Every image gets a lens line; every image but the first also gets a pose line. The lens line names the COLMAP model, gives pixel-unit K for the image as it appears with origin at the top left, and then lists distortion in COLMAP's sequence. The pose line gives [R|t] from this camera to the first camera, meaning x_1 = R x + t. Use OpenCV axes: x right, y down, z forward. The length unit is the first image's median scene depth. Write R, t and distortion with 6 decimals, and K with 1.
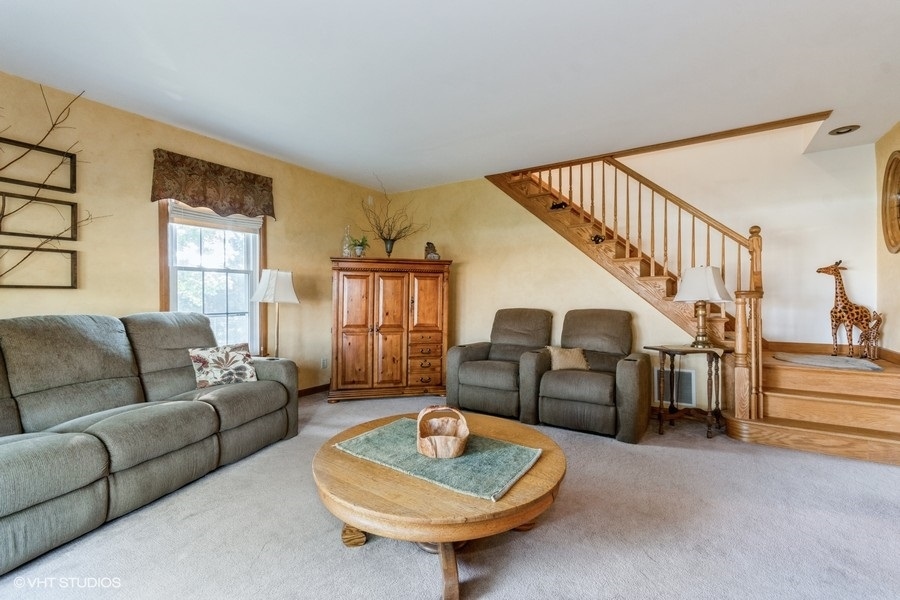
lens RADIAL K [[397.7, 0, 450.5], [0, 397.7, 298.7], [0, 0, 1]] dist [0.012948, -0.001652]
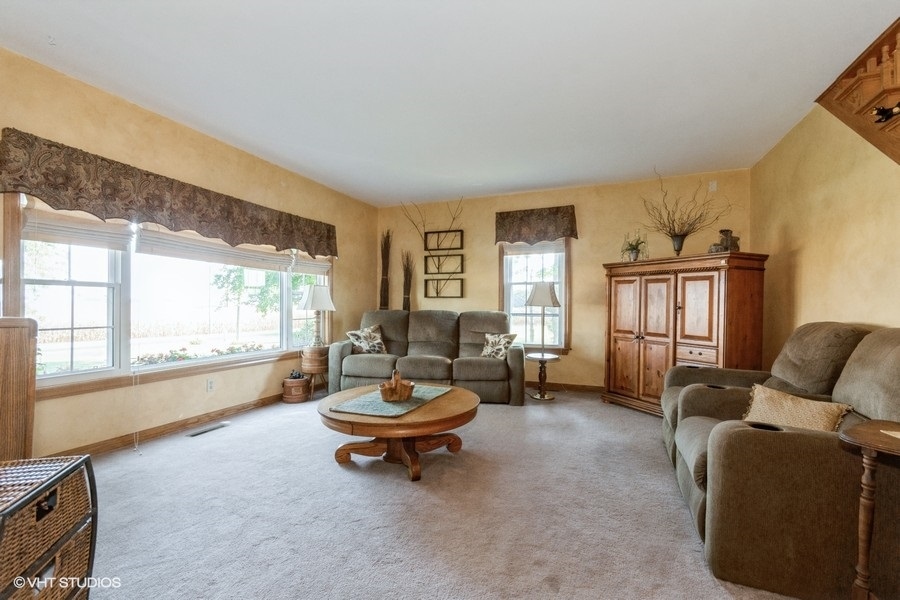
lens RADIAL K [[397.7, 0, 458.5], [0, 397.7, 303.8], [0, 0, 1]] dist [0.012948, -0.001652]
pose [[0.205243, 0.001778, -0.978709, 0.753867], [-0.008956, 0.999960, -0.000062, 0.003808], [0.978670, 0.008778, 0.205251, 0.455400]]
